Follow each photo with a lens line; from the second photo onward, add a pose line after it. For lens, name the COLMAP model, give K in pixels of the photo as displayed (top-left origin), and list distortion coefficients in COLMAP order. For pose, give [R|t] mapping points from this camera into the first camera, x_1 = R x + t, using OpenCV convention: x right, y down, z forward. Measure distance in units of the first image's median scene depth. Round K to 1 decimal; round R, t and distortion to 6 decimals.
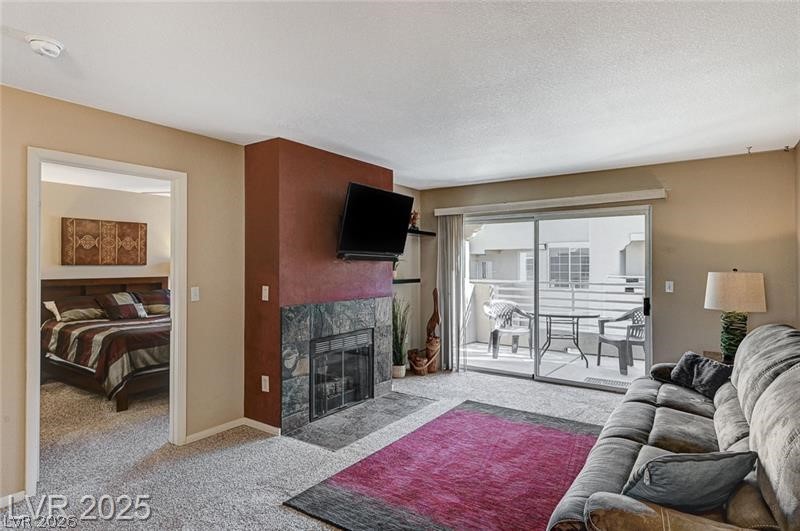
lens RADIAL K [[446.4, 0, 400.0], [0, 446.4, 265.5], [0, 0, 1]] dist [0.003018, 0.000579]
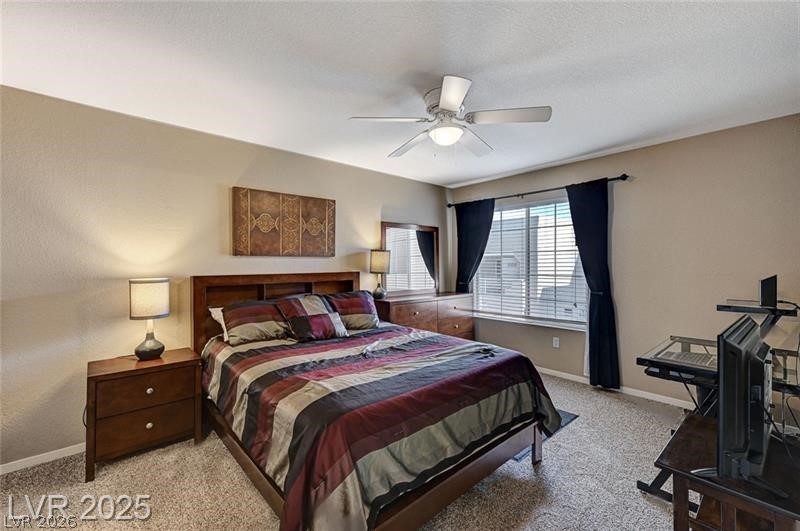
lens RADIAL K [[339.4, 0, 400.0], [0, 339.4, 265.5], [0, 0, 1]] dist [0.000978, 0.000033]
pose [[0.972458, 0.002144, -0.233066, -0.370346], [-0.000066, 0.999960, 0.008924, 0.010520], [0.233076, -0.008663, 0.972420, 0.532488]]
